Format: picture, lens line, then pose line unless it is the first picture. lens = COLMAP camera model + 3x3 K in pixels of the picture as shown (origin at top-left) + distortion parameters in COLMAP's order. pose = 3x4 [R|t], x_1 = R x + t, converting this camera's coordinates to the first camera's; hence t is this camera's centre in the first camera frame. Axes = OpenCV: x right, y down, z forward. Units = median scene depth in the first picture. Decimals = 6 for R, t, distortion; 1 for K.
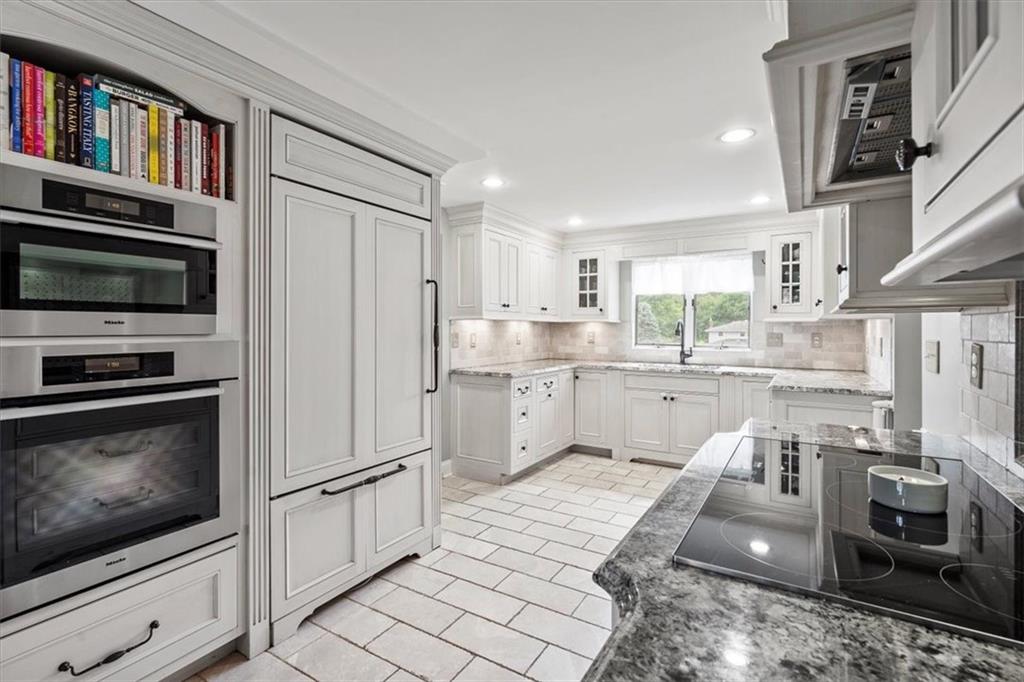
lens RADIAL K [[470.6, 0, 510.2], [0, 470.6, 332.9], [0, 0, 1]] dist [-0.004959, 0.000117]
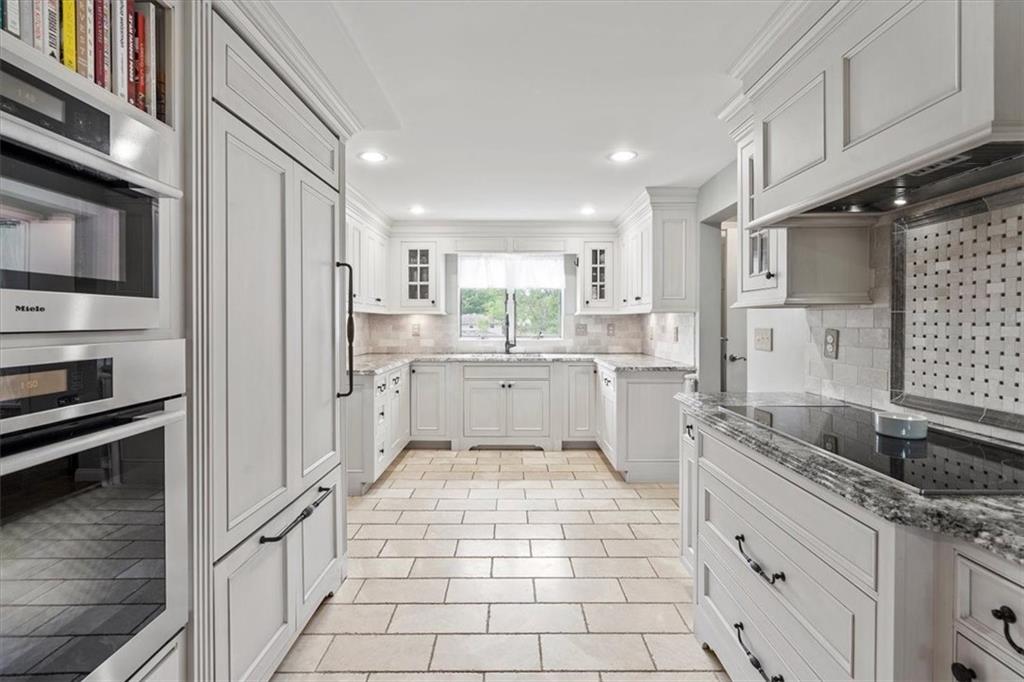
lens RADIAL K [[473.1, 0, 506.7], [0, 473.1, 328.6], [0, 0, 1]] dist [-0.000652, 0.000344]
pose [[0.855809, -0.010867, 0.517178, -0.213918], [0.007785, 0.999937, 0.008129, 0.000404], [-0.517234, -0.002930, 0.855839, 0.075598]]
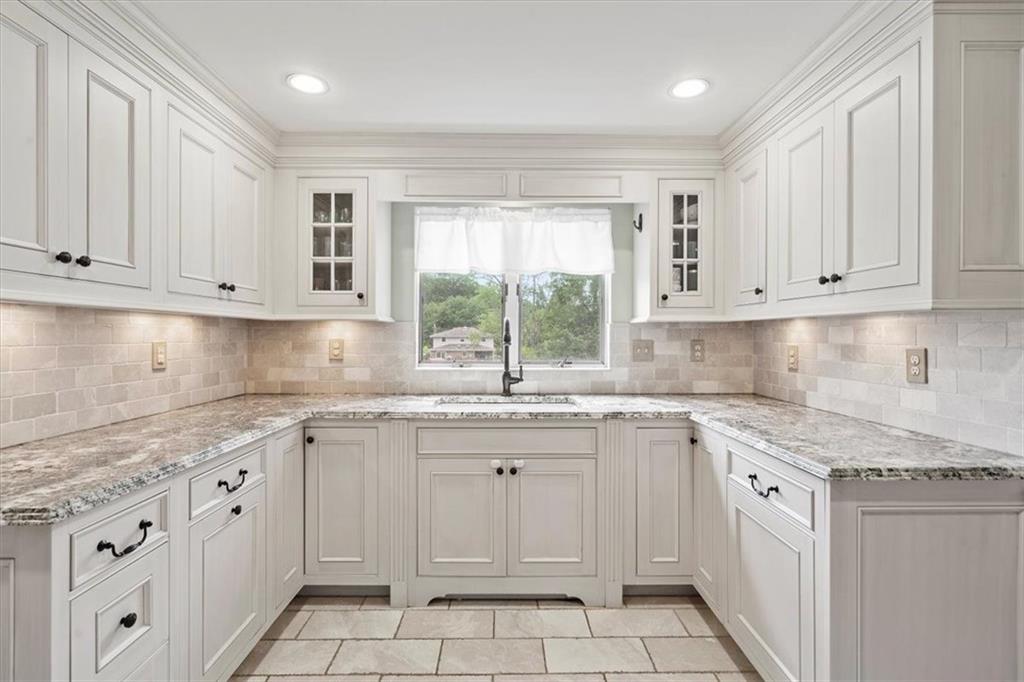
lens RADIAL K [[470.6, 0, 510.2], [0, 470.6, 332.9], [0, 0, 1]] dist [-0.004959, 0.000117]
pose [[0.842579, 0.000451, 0.538573, 0.064939], [0.006502, 0.999918, -0.011010, -0.003609], [-0.538534, 0.012778, 0.842507, 0.554845]]
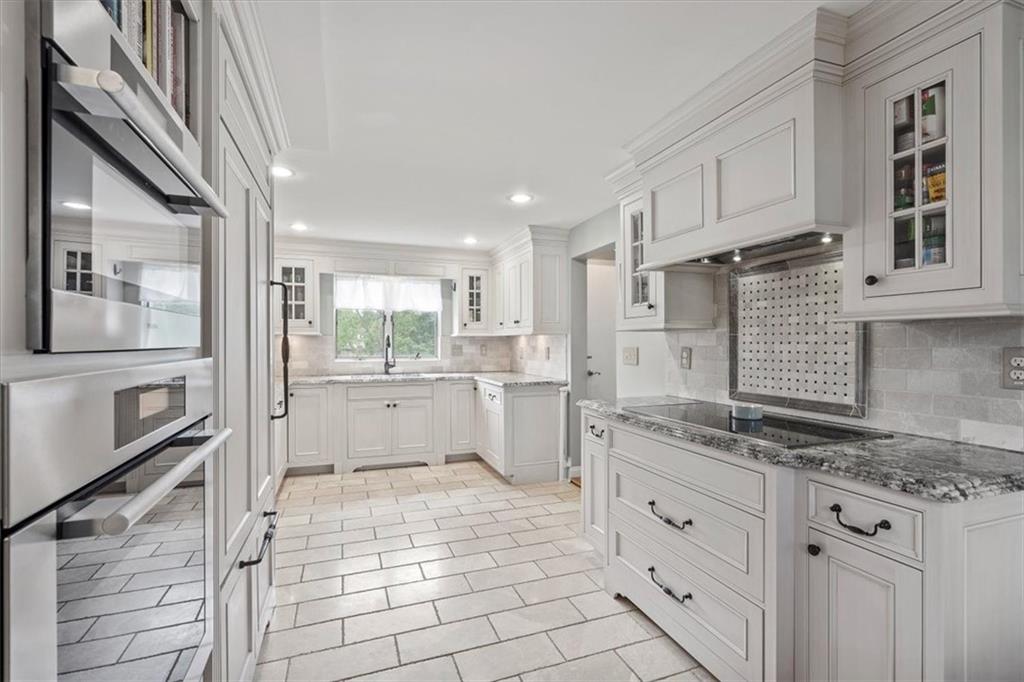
lens RADIAL K [[466.7, 0, 507.0], [0, 466.7, 346.1], [0, 0, 1]] dist [-0.003696, 0.000063]
pose [[0.625618, -0.008867, 0.780079, -0.333233], [0.011027, 0.999936, 0.002522, 0.001455], [-0.780051, 0.007024, 0.625676, 0.106881]]
